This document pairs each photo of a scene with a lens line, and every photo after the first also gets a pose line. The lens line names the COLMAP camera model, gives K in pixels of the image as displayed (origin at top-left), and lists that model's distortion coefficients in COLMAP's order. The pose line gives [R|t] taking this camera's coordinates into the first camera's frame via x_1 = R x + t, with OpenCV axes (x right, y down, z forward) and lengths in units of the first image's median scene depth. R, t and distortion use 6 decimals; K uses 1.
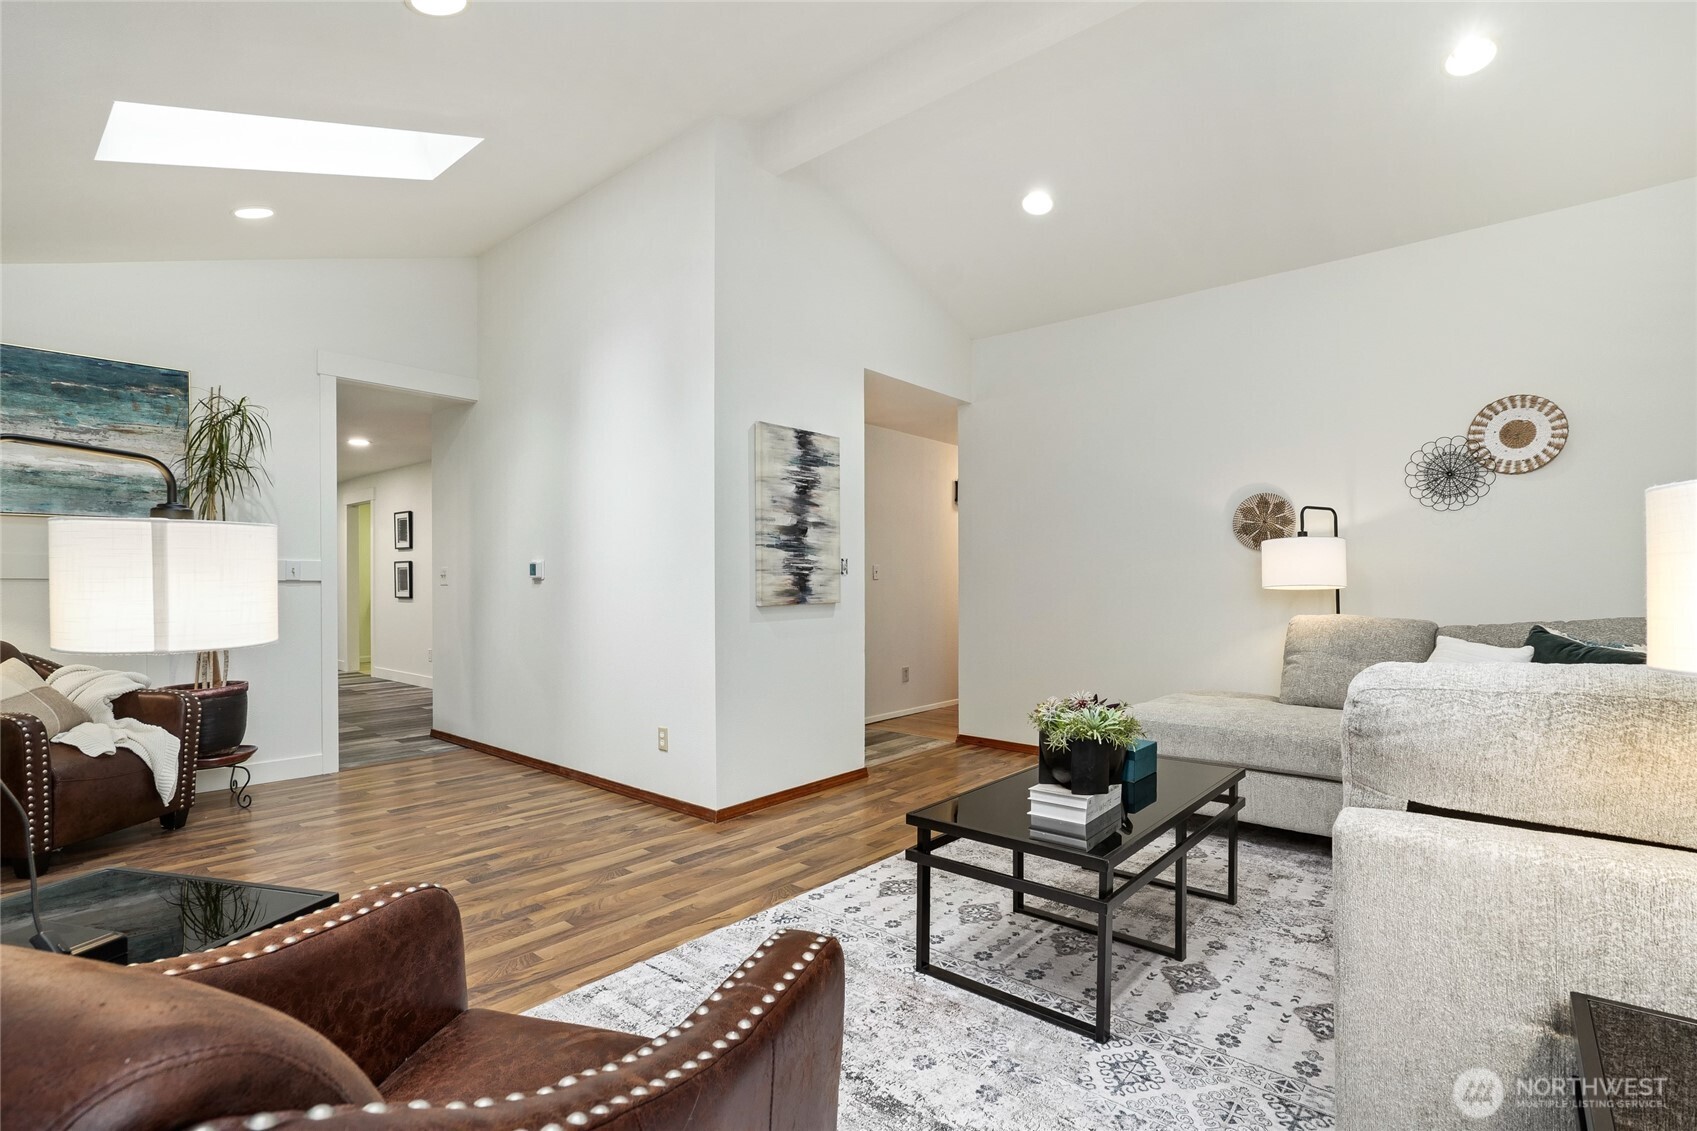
lens RADIAL K [[792.2, 0, 843.8], [0, 792.2, 580.2], [0, 0, 1]] dist [-0.017552, 0.000818]
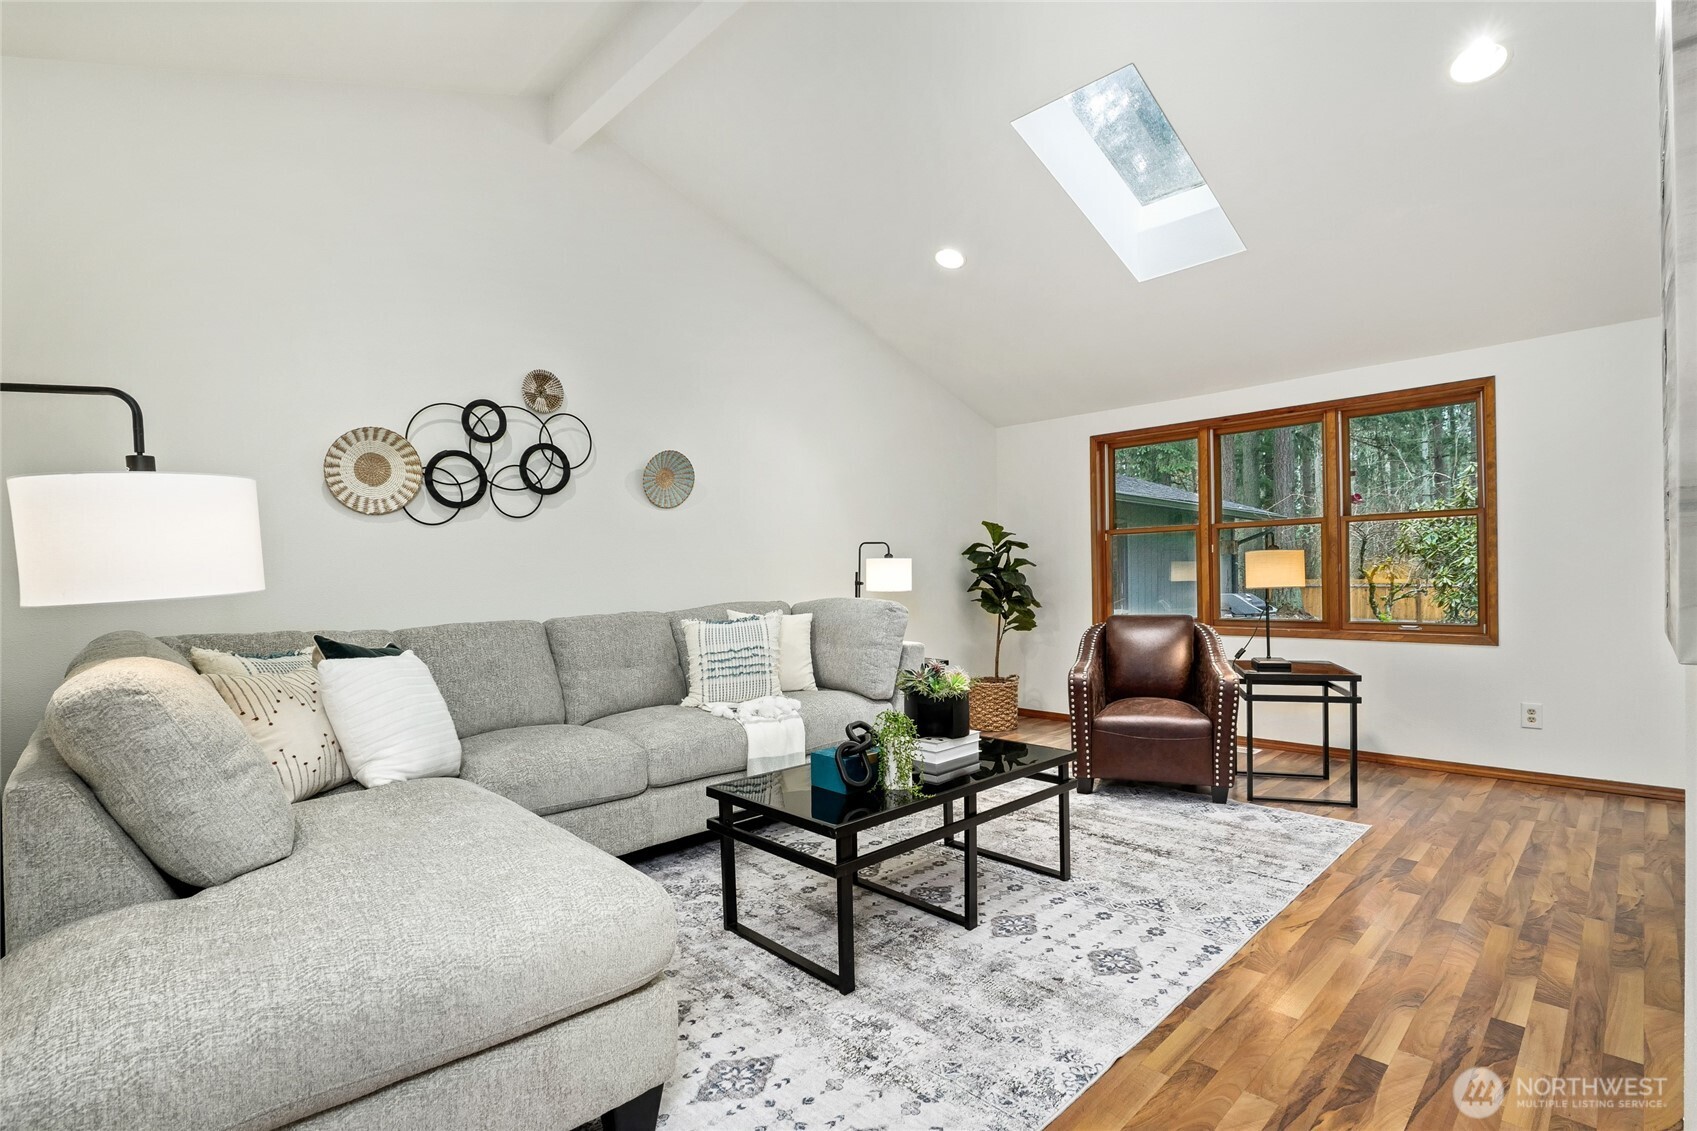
lens RADIAL K [[792.2, 0, 858.1], [0, 792.2, 570.5], [0, 0, 1]] dist [-0.017552, 0.000818]
pose [[-0.997144, 0.018337, 0.073270, 0.213150], [0.017583, 0.999786, -0.010927, 0.007002], [-0.073455, -0.009608, -0.997252, 1.484401]]
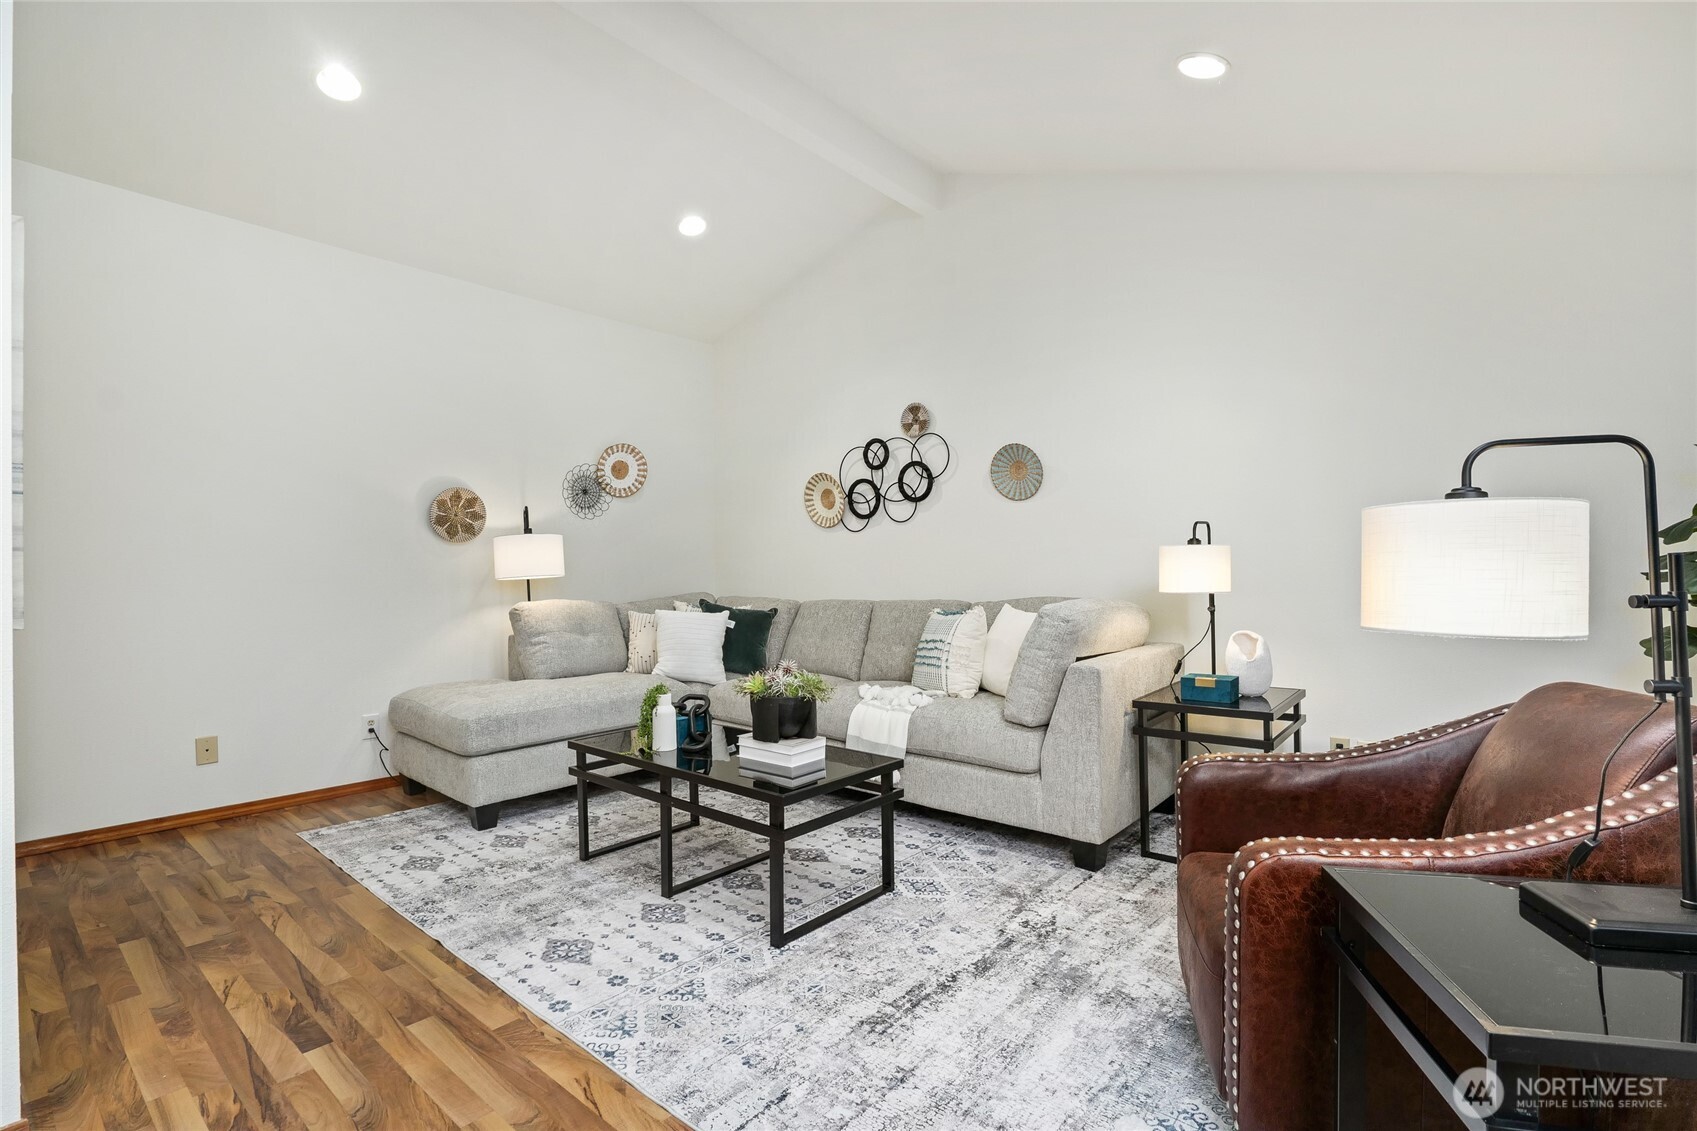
lens RADIAL K [[792.2, 0, 852.3], [0, 792.2, 567.3], [0, 0, 1]] dist [-0.017552, 0.000818]
pose [[-0.013846, 0.002157, 0.999902, -0.614287], [0.003901, 0.999990, -0.002103, -0.001717], [-0.999897, 0.003871, -0.013854, 0.594348]]
